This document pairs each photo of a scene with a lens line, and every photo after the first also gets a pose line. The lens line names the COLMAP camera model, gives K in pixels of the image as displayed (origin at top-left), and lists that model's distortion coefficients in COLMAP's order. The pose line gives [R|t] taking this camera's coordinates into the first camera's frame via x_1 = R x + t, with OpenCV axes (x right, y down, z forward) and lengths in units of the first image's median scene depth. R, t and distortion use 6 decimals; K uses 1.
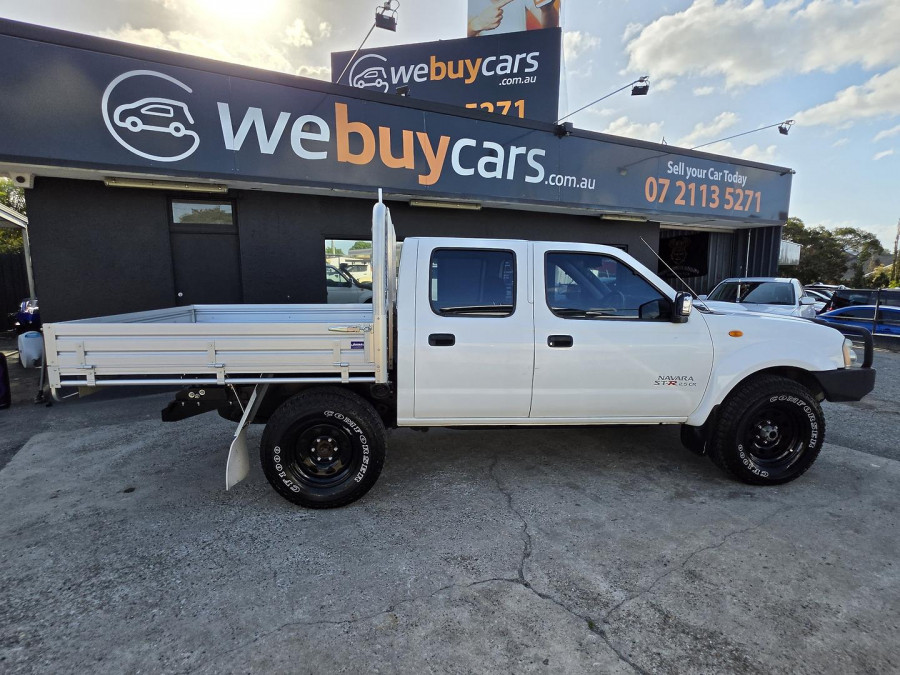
lens RADIAL K [[479.2, 0, 447.4], [0, 479.2, 337.9], [0, 0, 1]] dist [-0.004268, -0.000459]
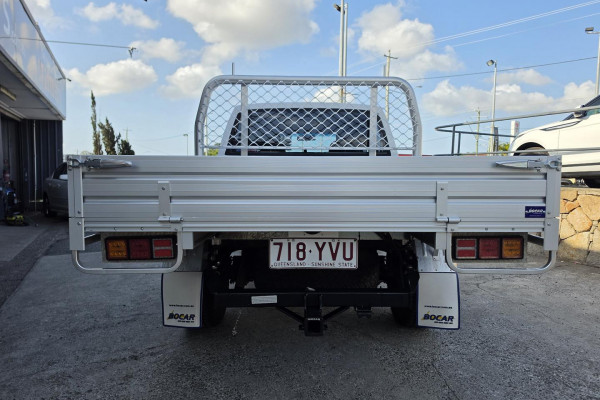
lens RADIAL K [[421.9, 0, 309.2], [0, 421.9, 195.1], [0, 0, 1]] dist [0.039788, -0.050878]
pose [[0.069999, -0.052071, 0.996187, -0.736487], [0.126208, 0.991074, 0.042936, -0.022309], [-0.989531, 0.122721, 0.075946, 0.653991]]
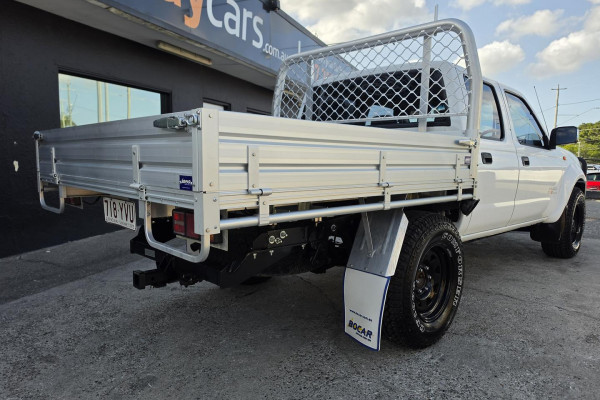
lens RADIAL K [[421.9, 0, 297.7], [0, 421.9, 201.0], [0, 0, 1]] dist [0.039788, -0.050878]
pose [[0.773276, -0.057280, 0.631477, -0.524242], [0.070920, 0.997475, 0.003634, 0.036958], [-0.630091, 0.041974, 0.775386, 0.294594]]
